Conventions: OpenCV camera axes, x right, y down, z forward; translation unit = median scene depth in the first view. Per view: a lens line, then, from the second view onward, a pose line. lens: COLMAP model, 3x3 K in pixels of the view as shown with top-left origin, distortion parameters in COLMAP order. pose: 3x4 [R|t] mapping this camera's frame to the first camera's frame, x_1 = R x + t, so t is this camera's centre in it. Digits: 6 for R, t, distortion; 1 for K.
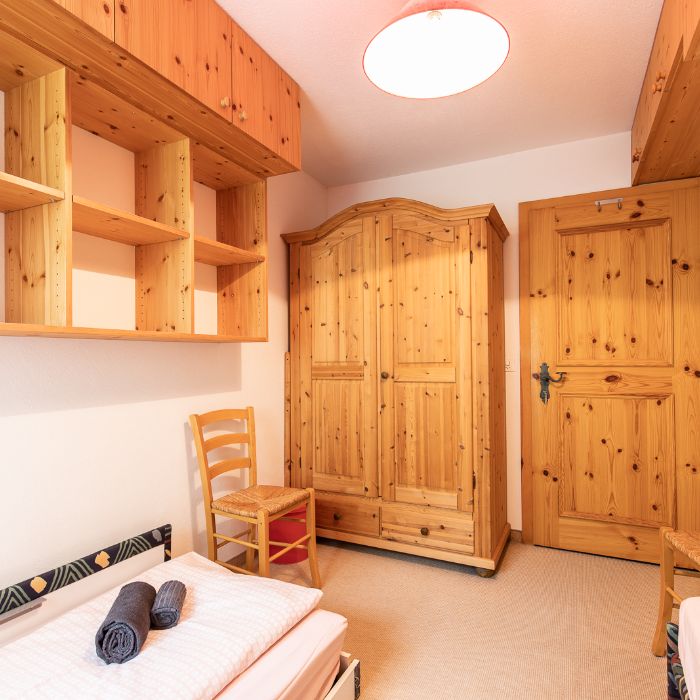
lens RADIAL K [[484.1, 0, 362.2], [0, 484.1, 343.3], [0, 0, 1]] dist [0.014983, -0.011589]
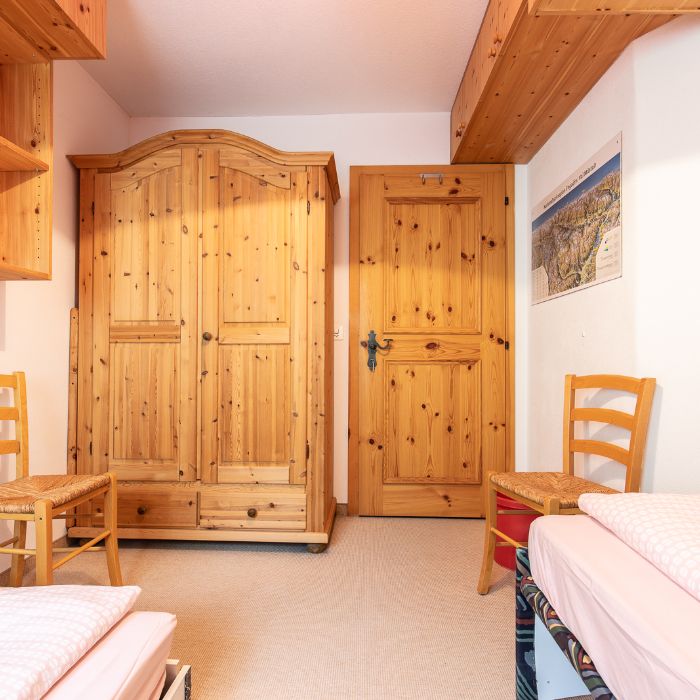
lens RADIAL K [[484.1, 0, 355.2], [0, 484.1, 350.8], [0, 0, 1]] dist [0.014983, -0.011589]
pose [[0.917052, 0.012860, 0.398560, -0.056009], [-0.011818, 0.999917, -0.005073, 0.094914], [-0.398592, -0.000058, 0.917128, 0.112331]]
